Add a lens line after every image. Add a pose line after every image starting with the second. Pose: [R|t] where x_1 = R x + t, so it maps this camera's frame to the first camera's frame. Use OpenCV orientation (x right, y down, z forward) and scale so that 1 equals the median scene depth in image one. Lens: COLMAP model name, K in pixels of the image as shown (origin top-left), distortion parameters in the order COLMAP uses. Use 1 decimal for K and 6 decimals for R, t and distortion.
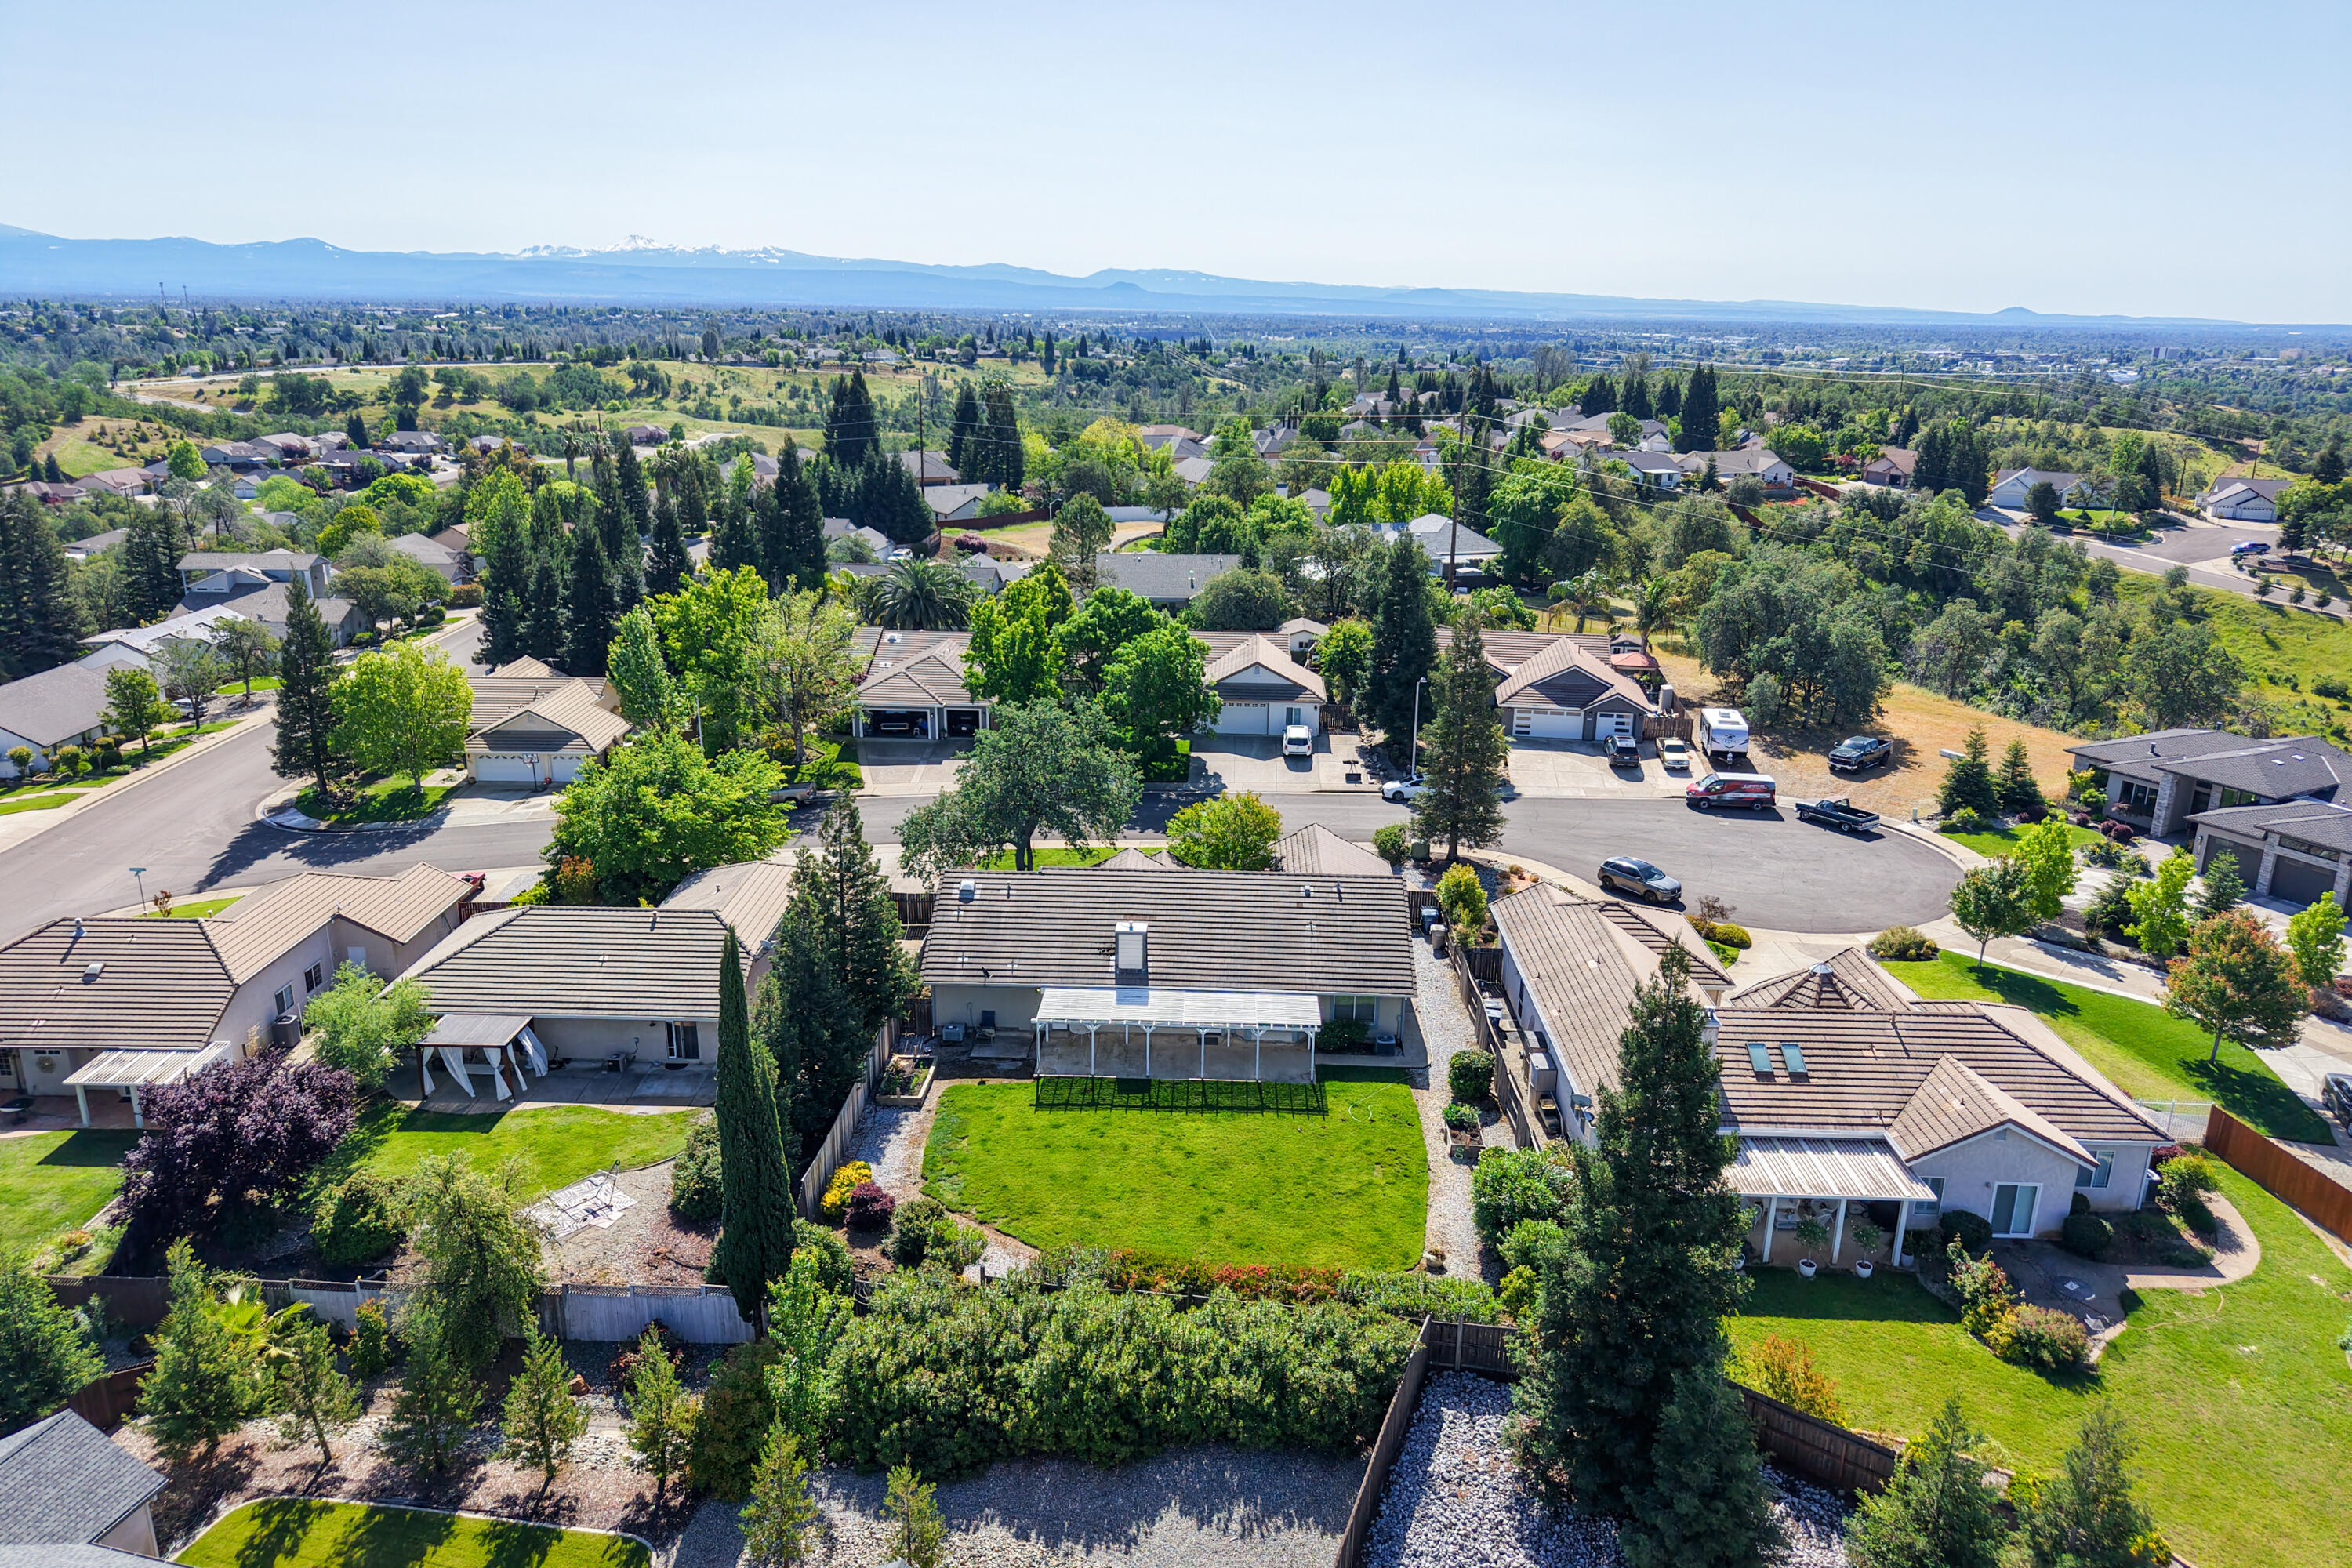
lens RADIAL K [[1560.7, 0, 1176.7], [0, 1560.7, 835.8], [0, 0, 1]] dist [0.032354, -0.038725]
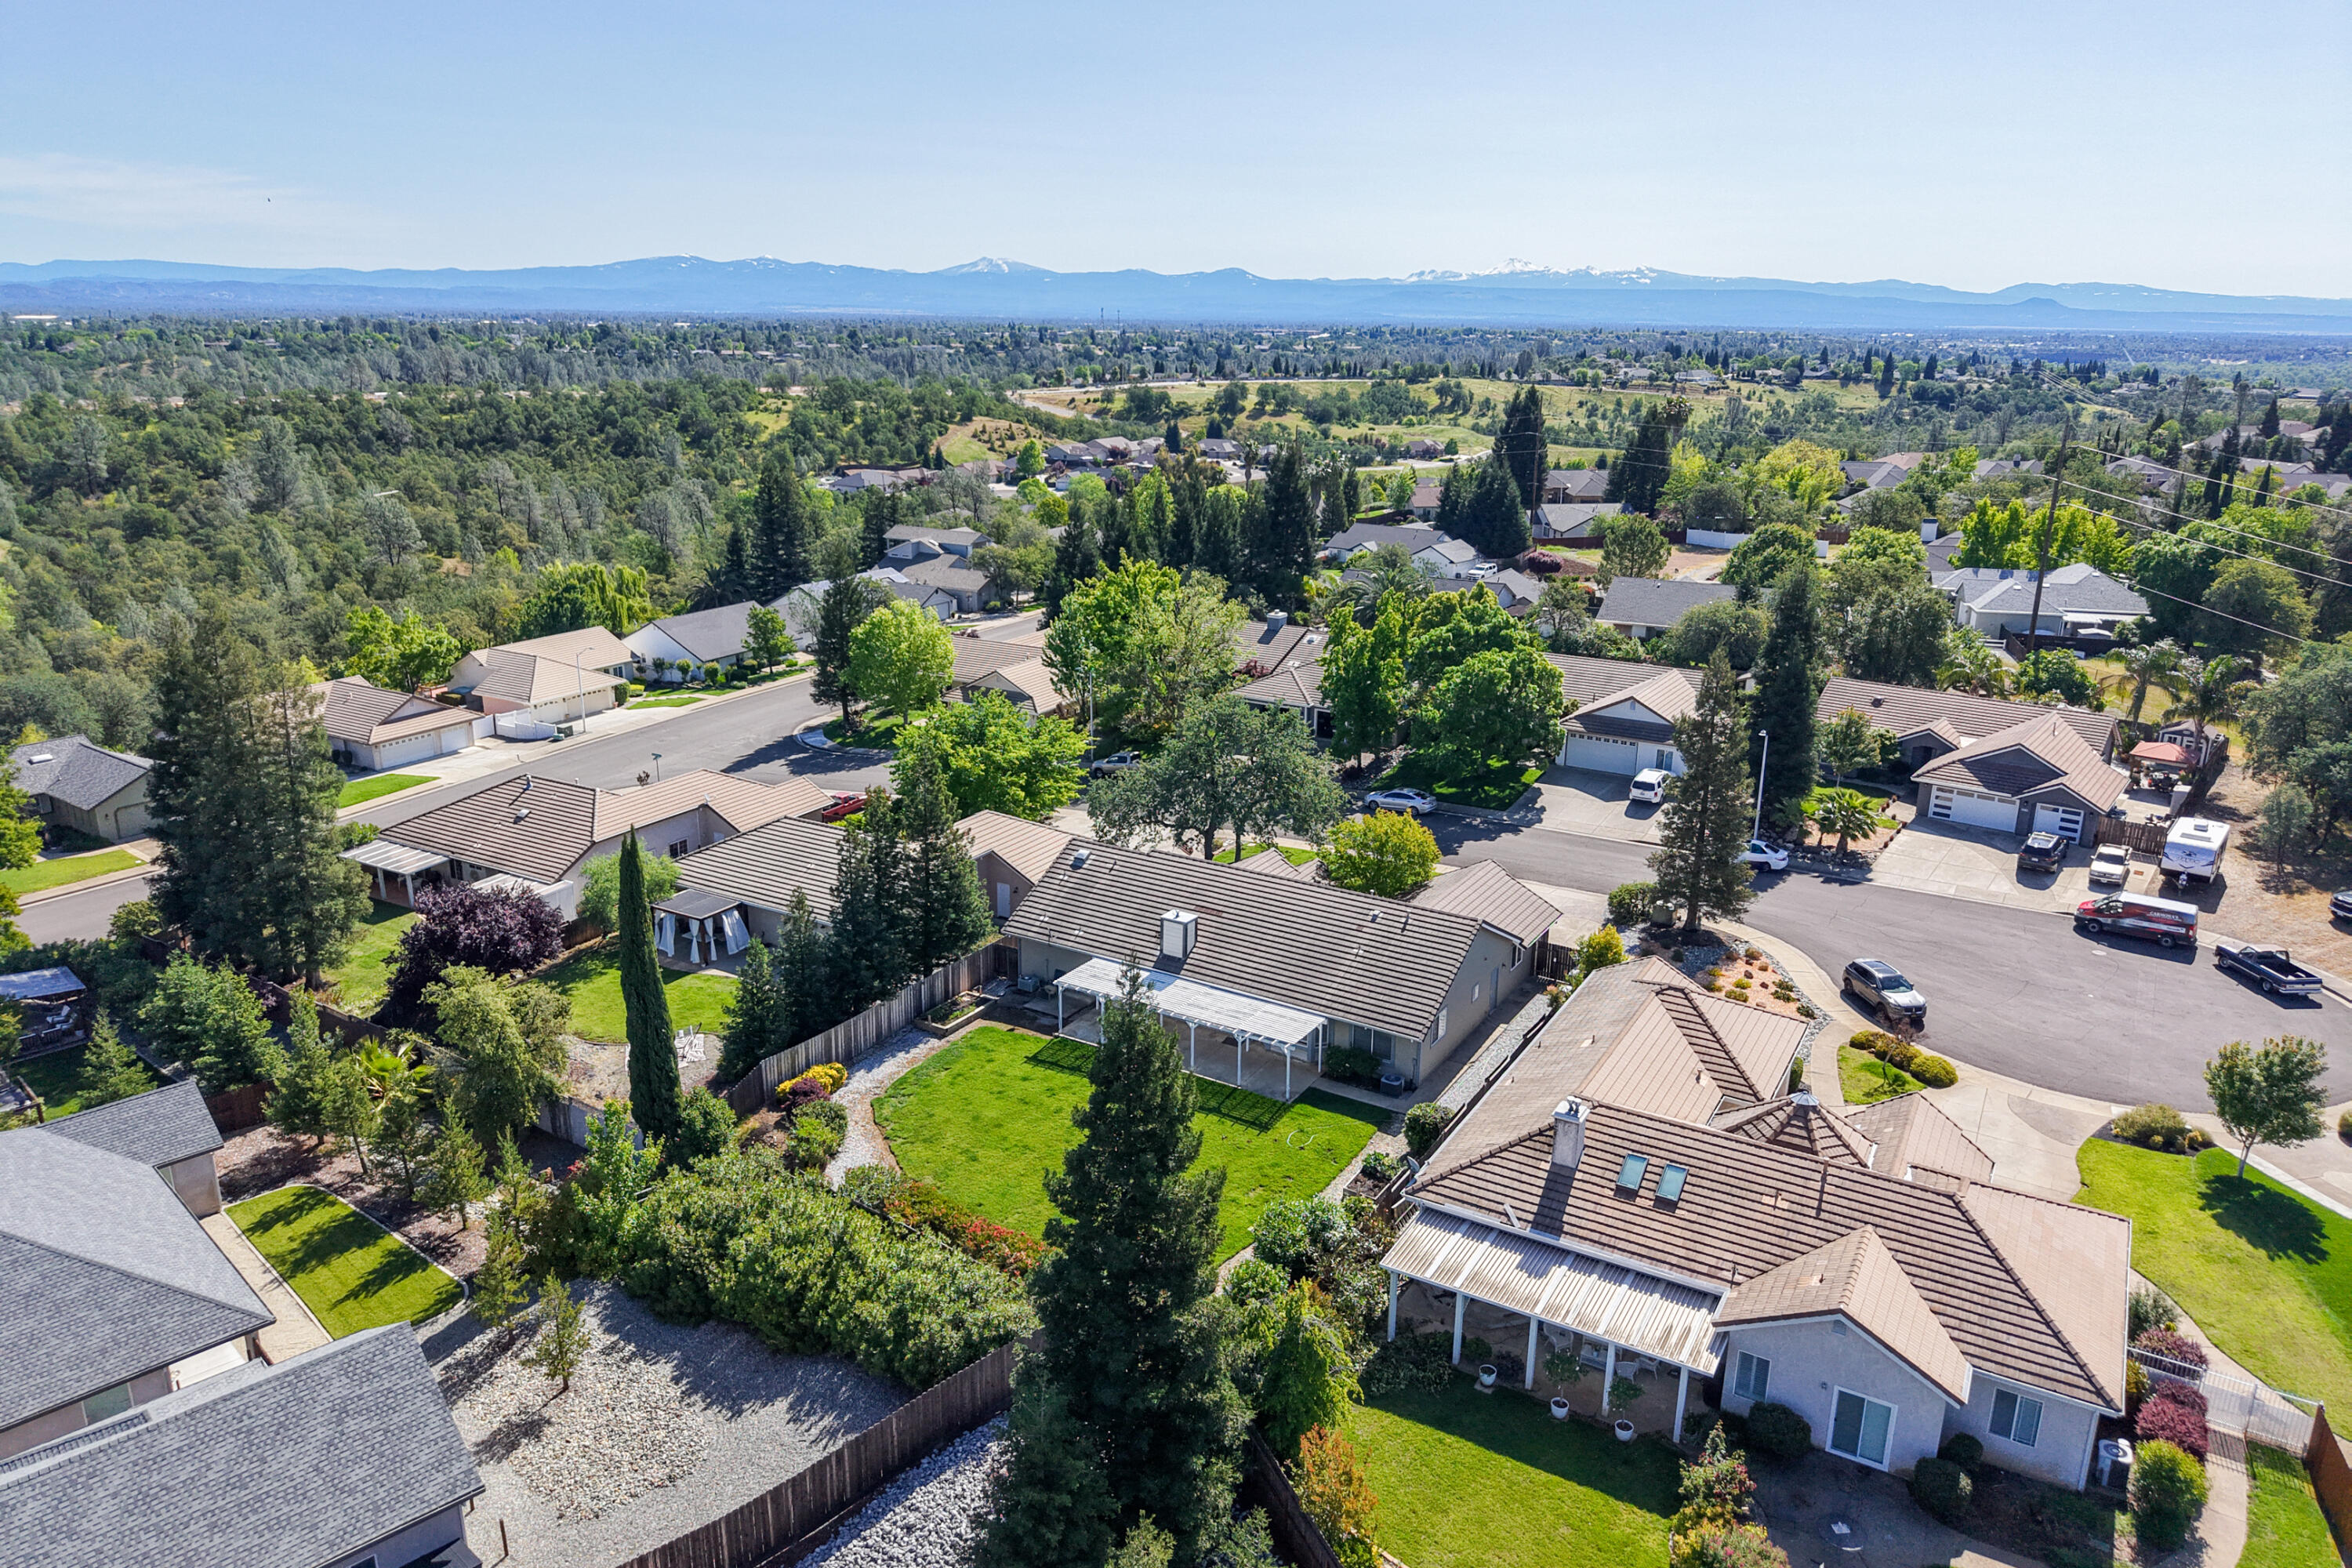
lens RADIAL K [[1560.7, 0, 1176.7], [0, 1560.7, 835.8], [0, 0, 1]] dist [0.032354, -0.038725]
pose [[0.869042, 0.151583, -0.470943, 0.179799], [-0.157201, 0.987179, 0.027658, -0.008814], [0.469098, 0.049996, 0.881730, 0.036895]]
